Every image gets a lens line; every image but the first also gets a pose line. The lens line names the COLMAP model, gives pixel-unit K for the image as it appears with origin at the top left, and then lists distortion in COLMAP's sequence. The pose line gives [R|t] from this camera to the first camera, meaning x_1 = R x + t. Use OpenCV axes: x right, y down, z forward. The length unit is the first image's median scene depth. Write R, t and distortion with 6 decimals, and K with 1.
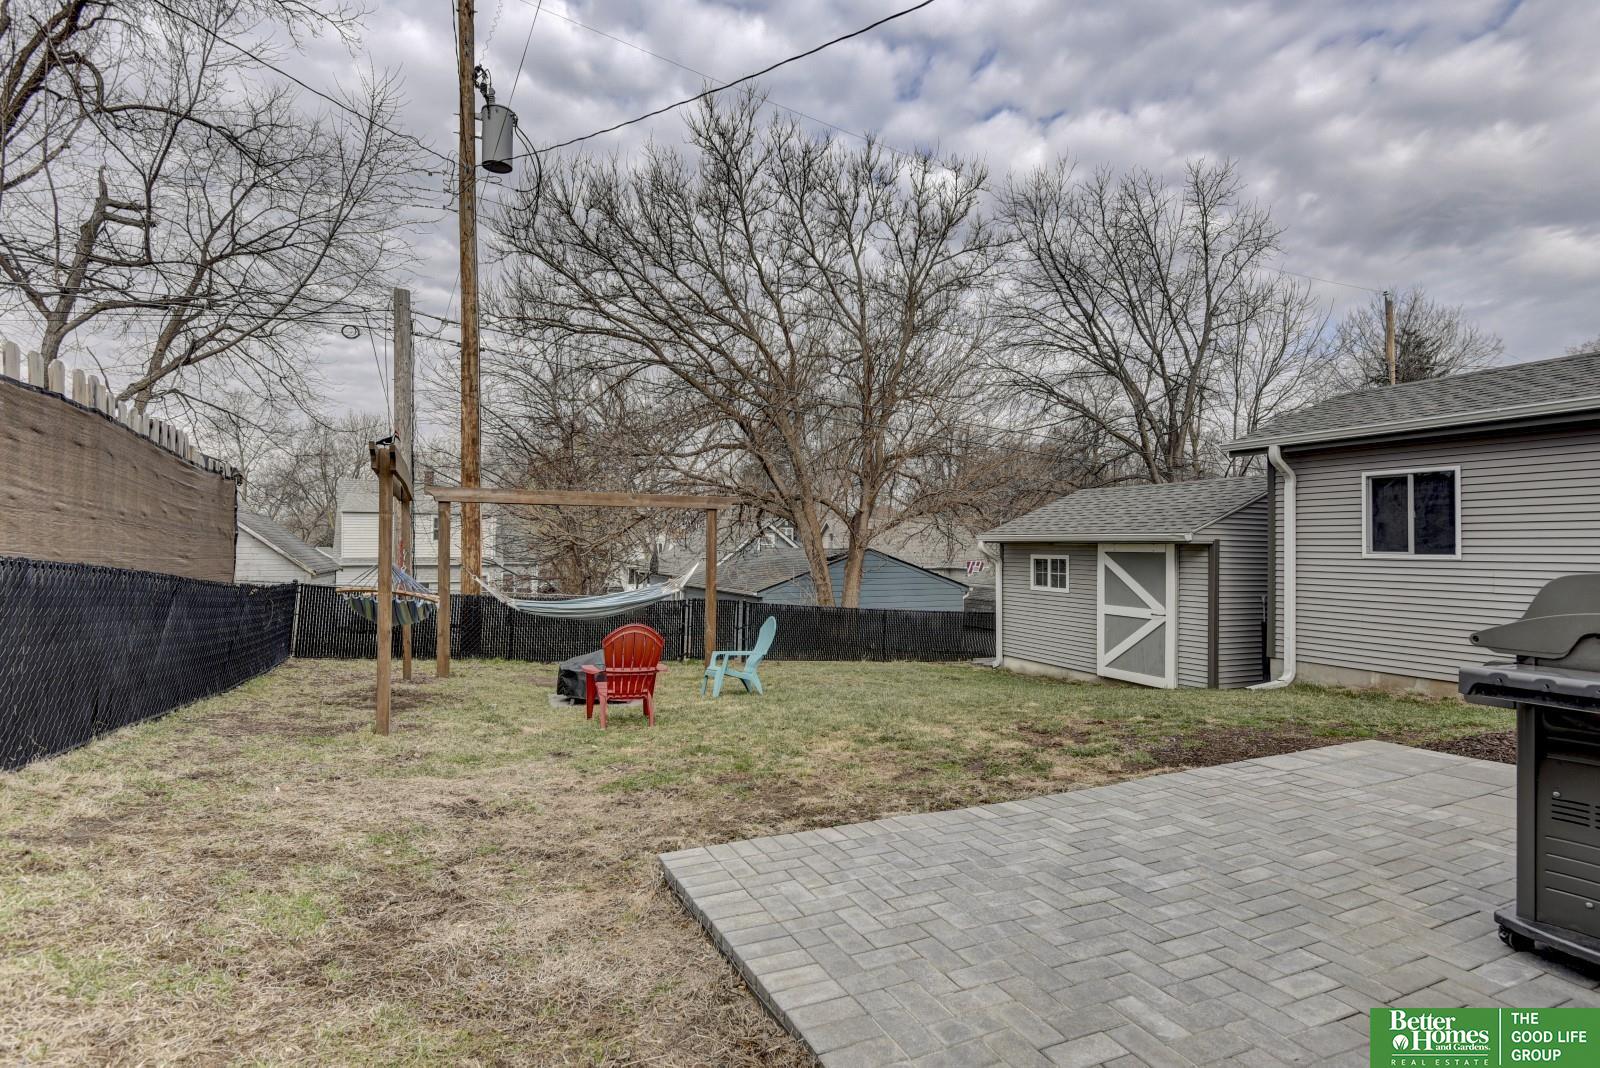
lens RADIAL K [[781.0, 0, 800.0], [0, 781.0, 534.0], [0, 0, 1]] dist [0.000079, -0.000602]
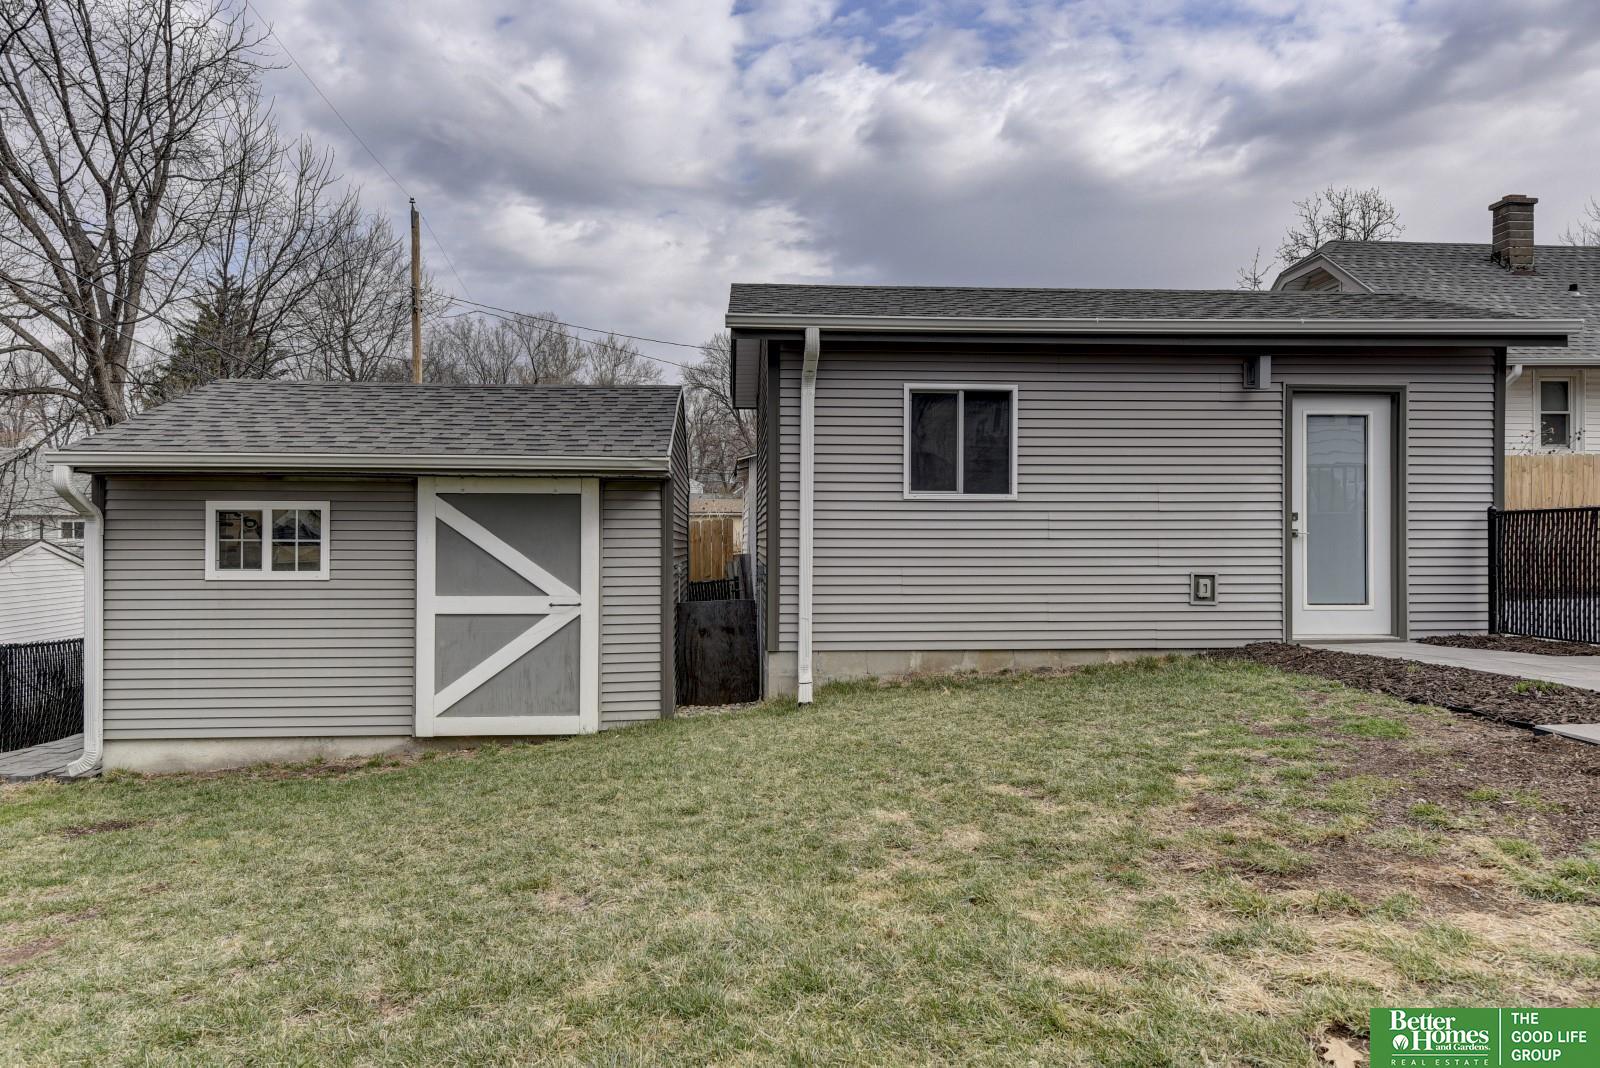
lens RADIAL K [[985.7, 0, 792.9], [0, 985.7, 531.1], [0, 0, 1]] dist [0.034321, -0.000902]
pose [[0.354616, 0.000830, 0.935012, -0.186634], [-0.012901, 0.999909, 0.004005, 0.057749], [-0.934923, -0.013482, 0.354594, 0.759000]]
